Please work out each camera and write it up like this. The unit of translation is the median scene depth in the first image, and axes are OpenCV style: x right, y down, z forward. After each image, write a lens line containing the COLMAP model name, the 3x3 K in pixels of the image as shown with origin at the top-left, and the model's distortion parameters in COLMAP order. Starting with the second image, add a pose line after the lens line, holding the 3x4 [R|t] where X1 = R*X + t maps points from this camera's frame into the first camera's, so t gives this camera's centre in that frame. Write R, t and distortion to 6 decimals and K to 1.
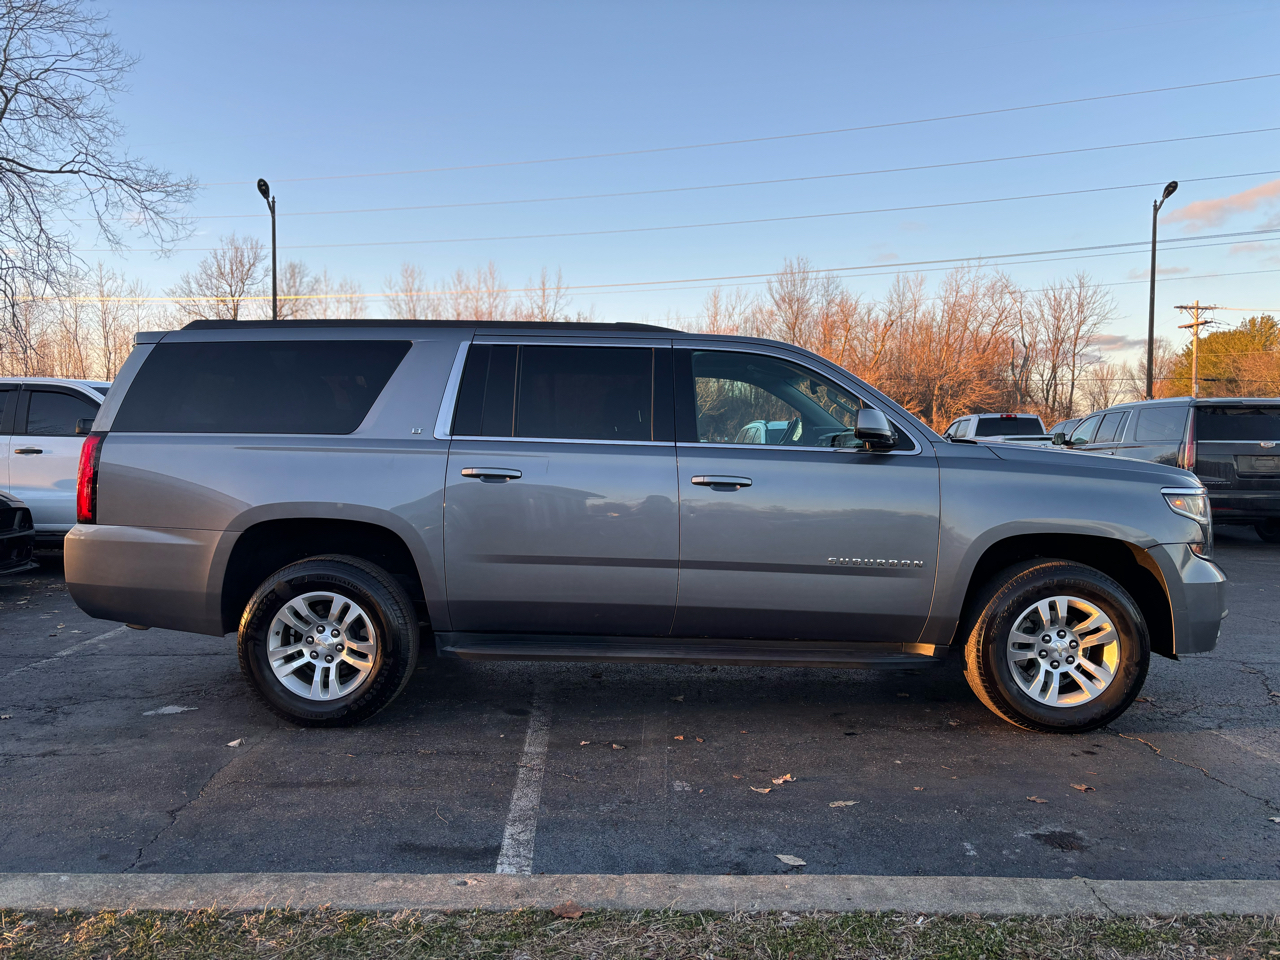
lens RADIAL K [[965.7, 0, 638.5], [0, 965.7, 485.8], [0, 0, 1]] dist [0.054784, -0.061924]
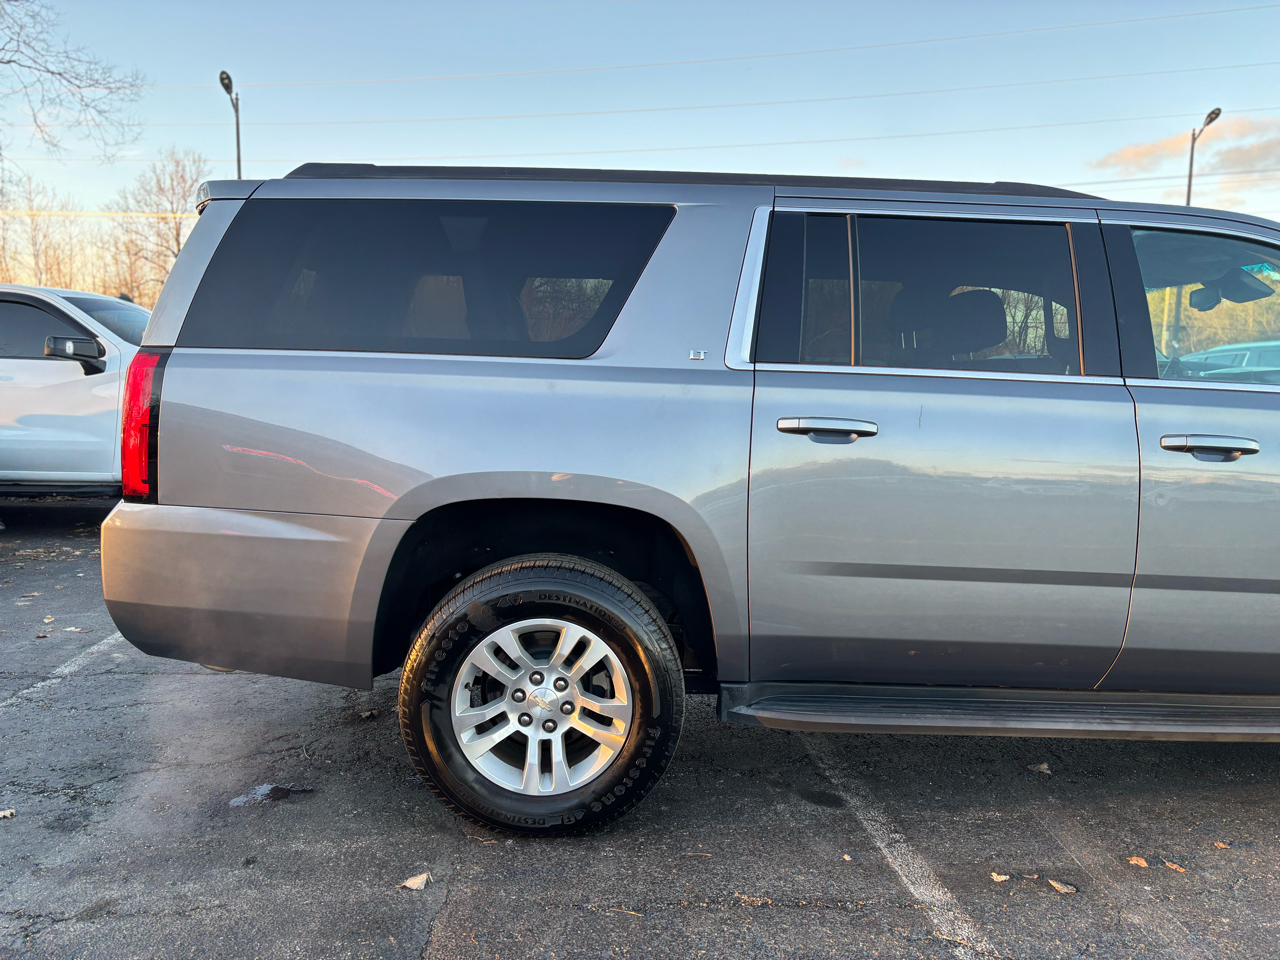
lens RADIAL K [[965.7, 0, 639.2], [0, 965.7, 486.4], [0, 0, 1]] dist [0.054784, -0.061924]
pose [[0.998497, 0.010362, 0.053812, -0.292586], [-0.013850, 0.997798, 0.064867, -0.013010], [-0.053022, -0.065515, 0.996442, 0.392537]]
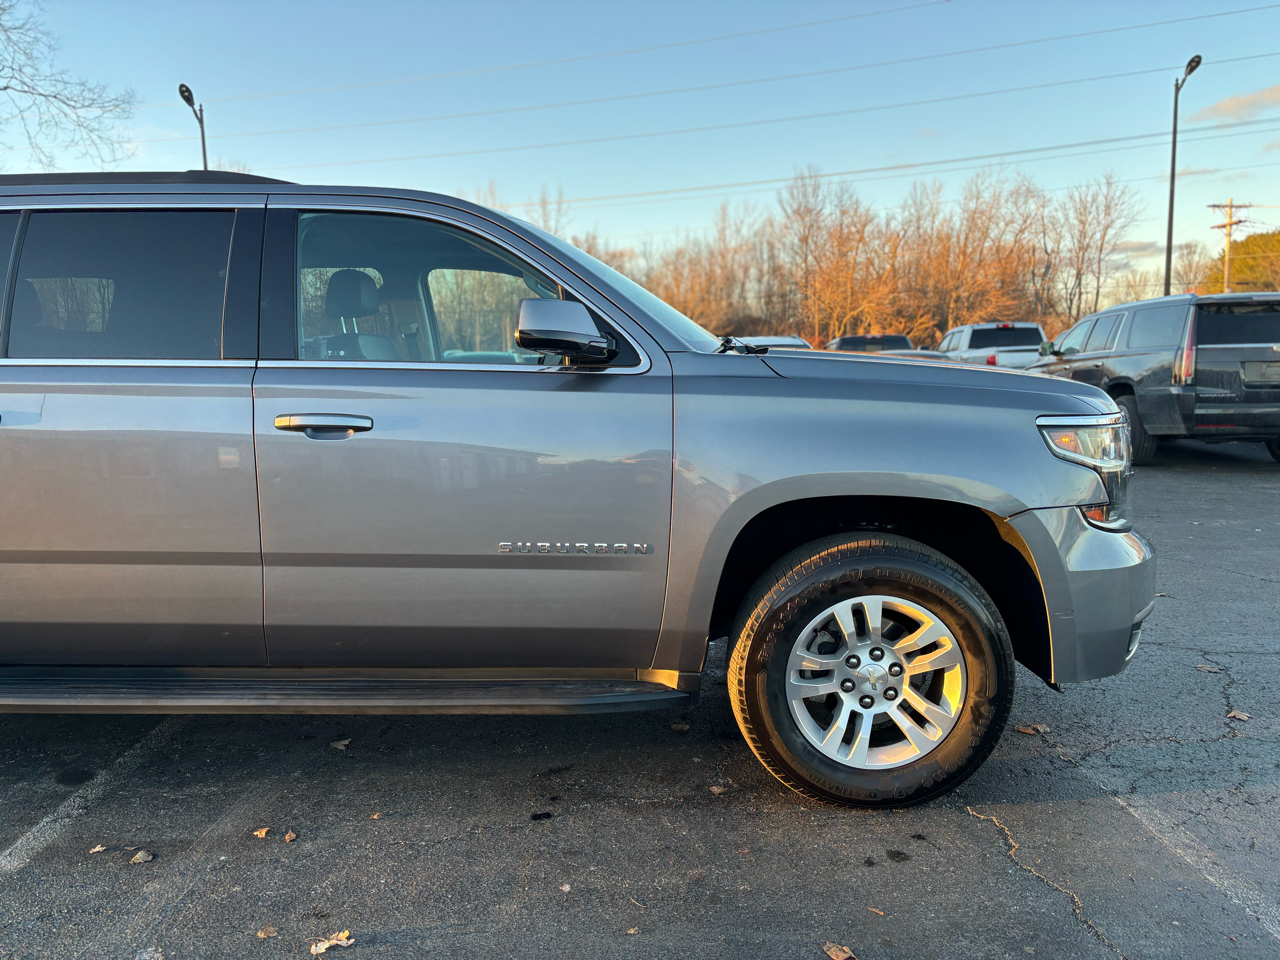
lens RADIAL K [[965.7, 0, 640.4], [0, 965.7, 487.6], [0, 0, 1]] dist [0.054784, -0.061924]
pose [[0.999423, -0.022492, -0.025438, 0.293223], [0.024445, 0.996553, 0.079276, -0.007832], [0.023567, -0.079852, 0.996528, 0.371104]]
